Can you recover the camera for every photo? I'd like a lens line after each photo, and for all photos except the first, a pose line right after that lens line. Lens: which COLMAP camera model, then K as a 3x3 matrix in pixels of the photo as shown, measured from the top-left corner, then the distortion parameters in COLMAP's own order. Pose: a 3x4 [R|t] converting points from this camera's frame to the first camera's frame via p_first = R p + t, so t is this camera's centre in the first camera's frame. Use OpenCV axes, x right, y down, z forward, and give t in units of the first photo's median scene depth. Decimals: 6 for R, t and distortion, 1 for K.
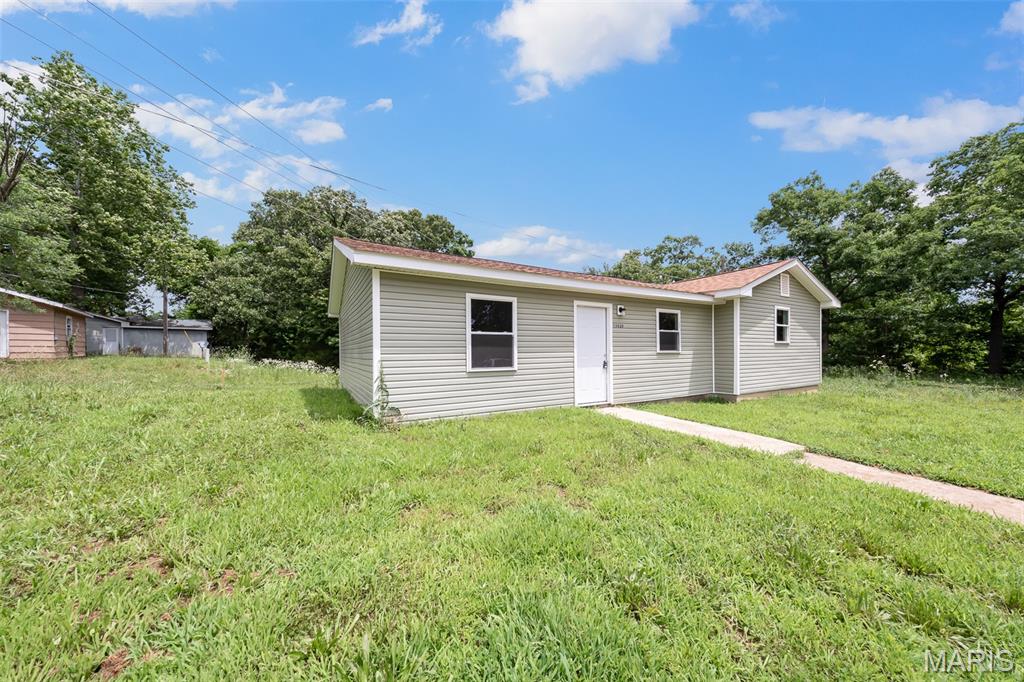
lens RADIAL K [[339.9, 0, 509.9], [0, 339.9, 350.1], [0, 0, 1]] dist [0.000467, -0.000007]
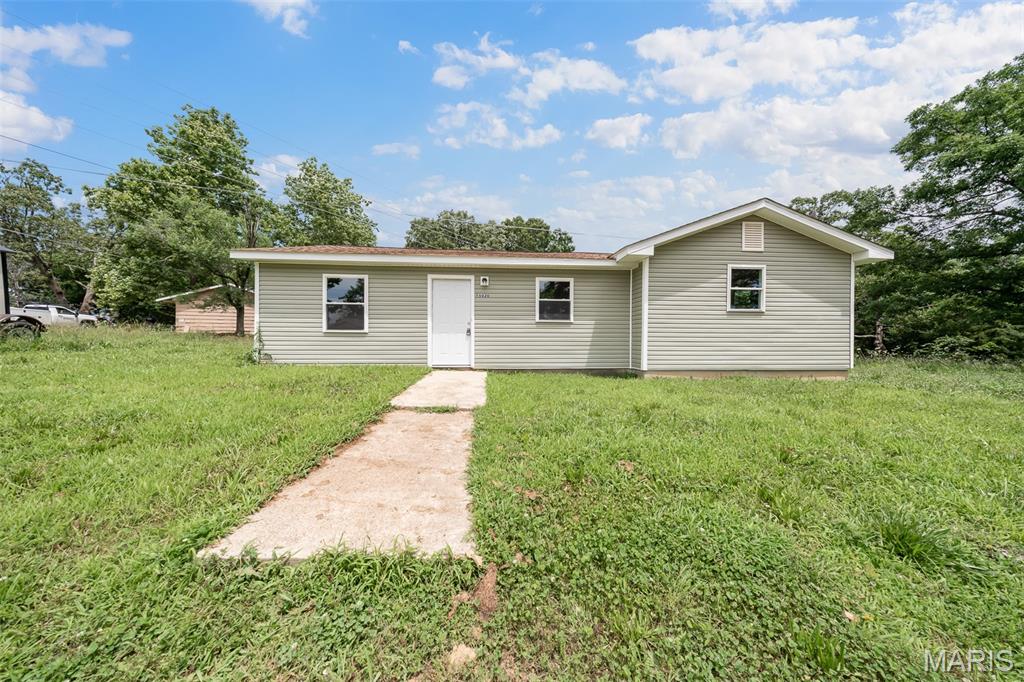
lens RADIAL K [[300.0, 0, 509.8], [0, 300.0, 338.7], [0, 0, 1]] dist [-0.000092, -0.000018]
pose [[0.901270, 0.012322, -0.433082, 0.881150], [-0.010662, 0.999924, 0.006262, 0.062302], [0.433126, -0.001026, 0.901333, 0.207324]]
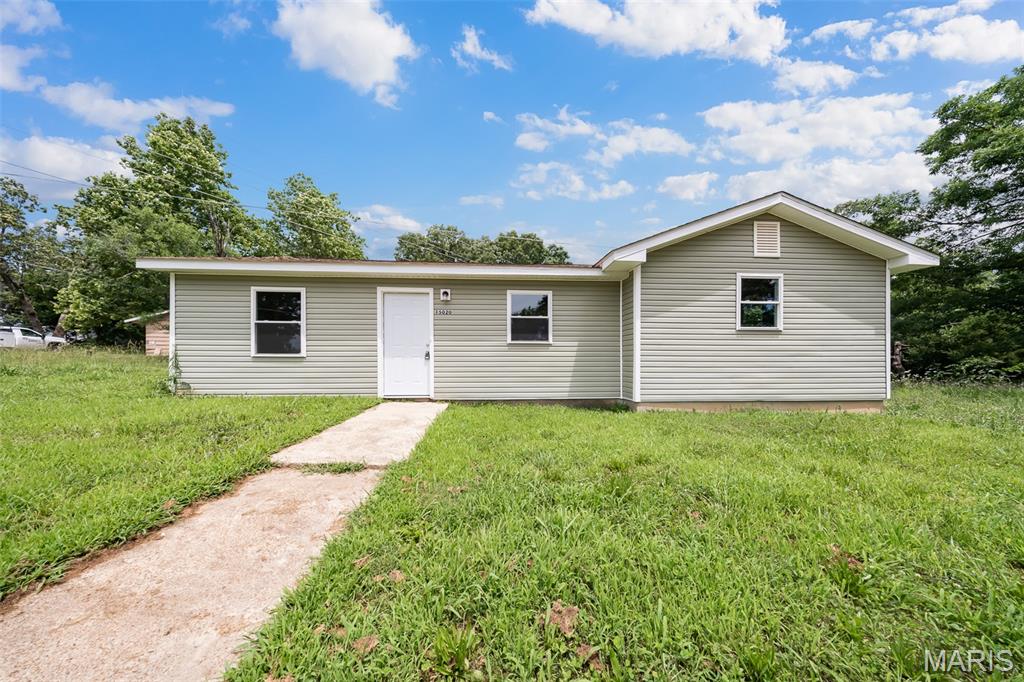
lens RADIAL K [[307.8, 0, 507.5], [0, 307.8, 356.9], [0, 0, 1]] dist [-0.002845, -0.000102]
pose [[0.898186, 0.005857, -0.439576, 0.904432], [-0.007727, 0.999967, -0.002465, 0.051051], [0.439547, 0.005611, 0.898202, 0.381701]]
